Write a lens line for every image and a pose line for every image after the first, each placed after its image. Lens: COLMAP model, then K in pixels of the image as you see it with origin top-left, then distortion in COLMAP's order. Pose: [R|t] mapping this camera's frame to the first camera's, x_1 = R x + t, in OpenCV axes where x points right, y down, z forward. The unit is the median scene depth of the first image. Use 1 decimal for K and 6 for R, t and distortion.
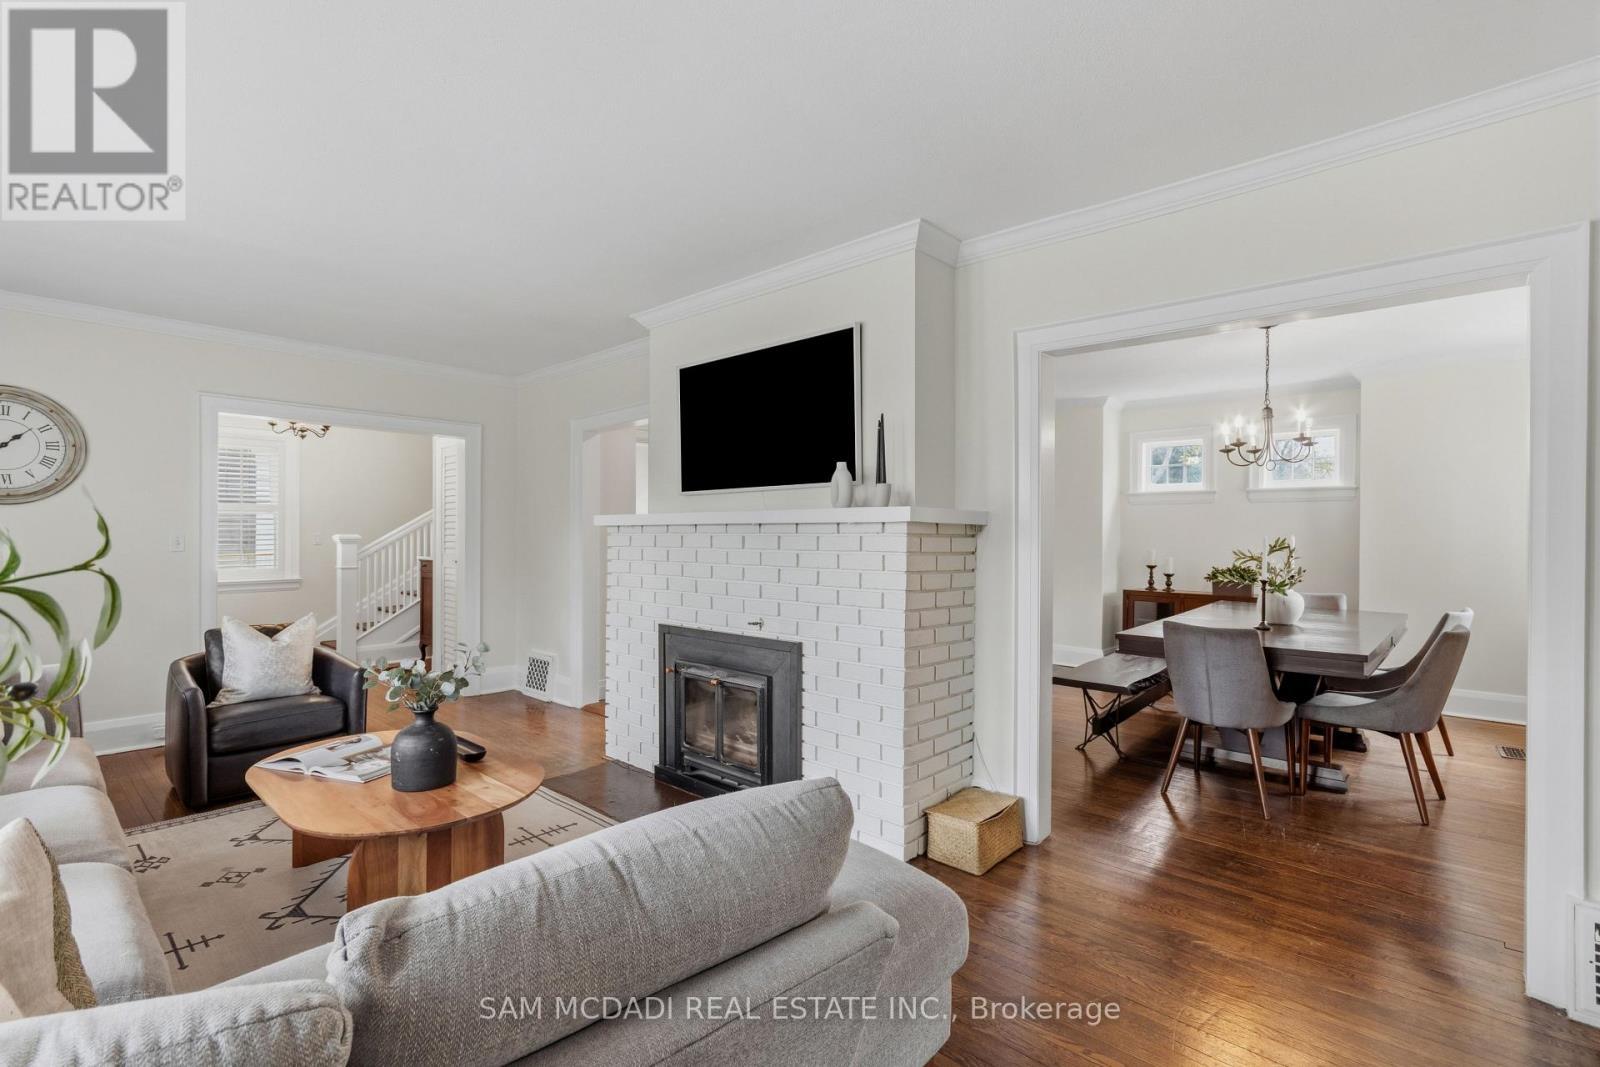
lens RADIAL K [[734.0, 0, 790.9], [0, 734.0, 531.8], [0, 0, 1]] dist [-0.003937, 0.000274]
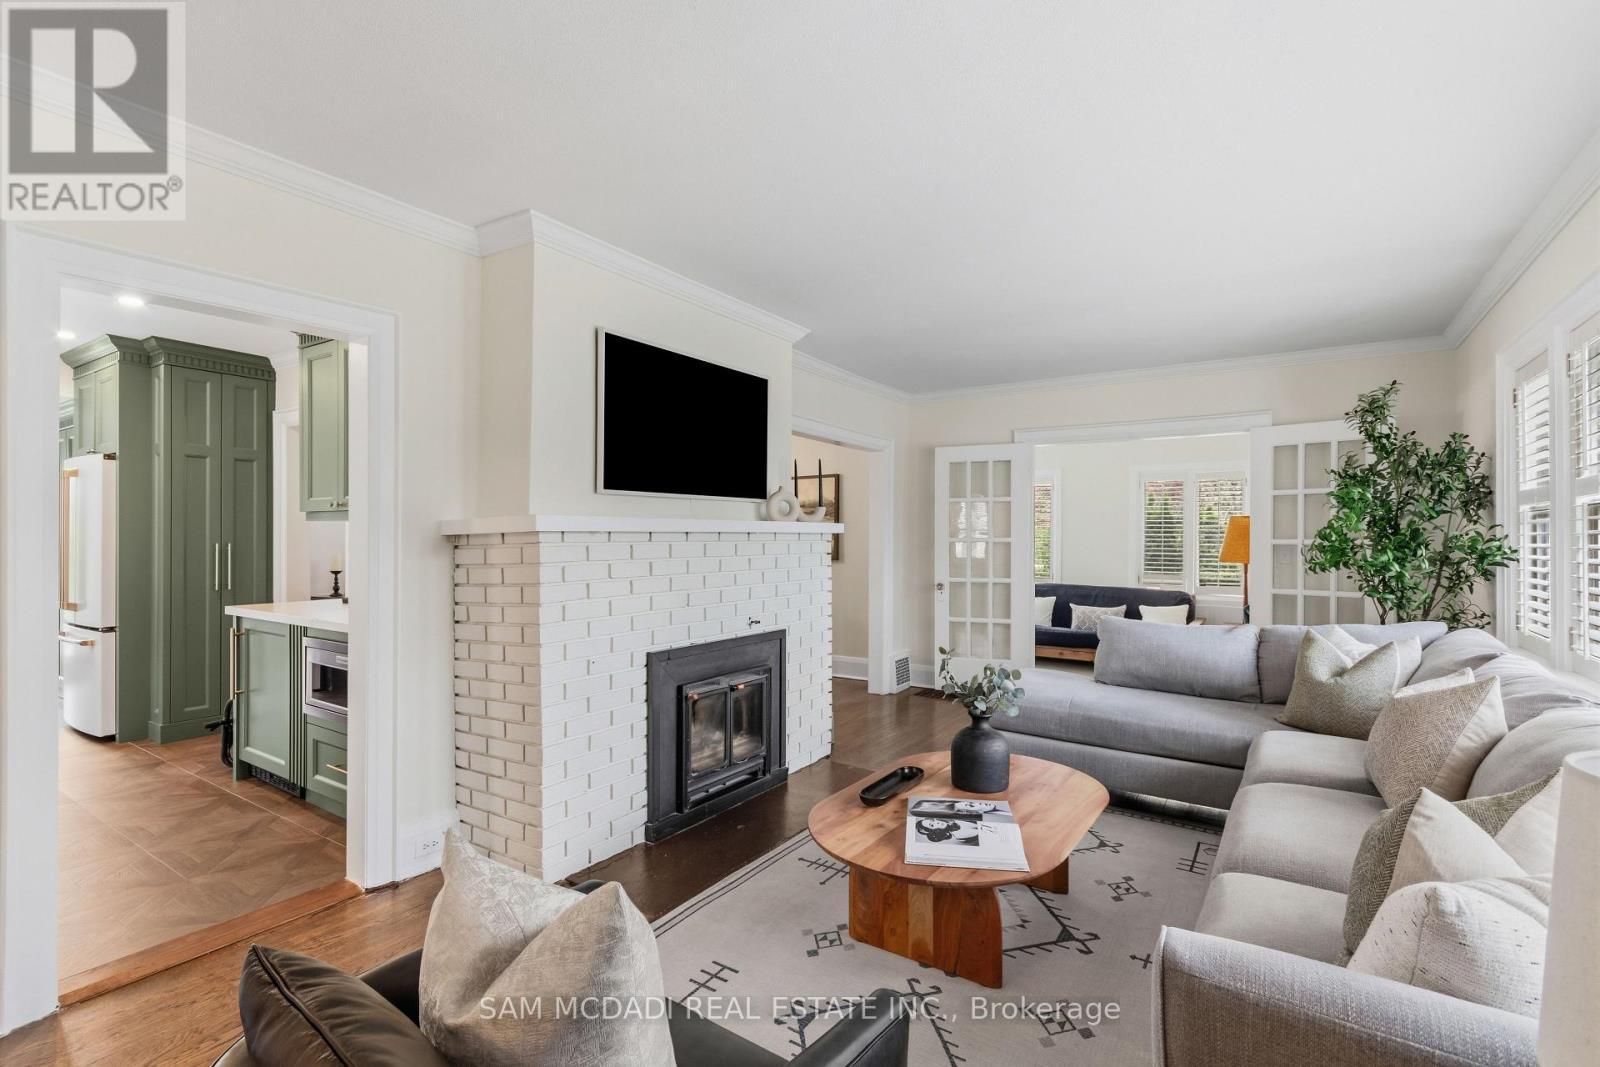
lens RADIAL K [[734.0, 0, 808.3], [0, 734.0, 536.1], [0, 0, 1]] dist [-0.003937, 0.000274]
pose [[-0.146464, -0.001350, 0.989215, -0.961191], [-0.004195, 0.999991, 0.000743, -0.005787], [-0.989207, -0.004041, -0.146468, 0.898393]]
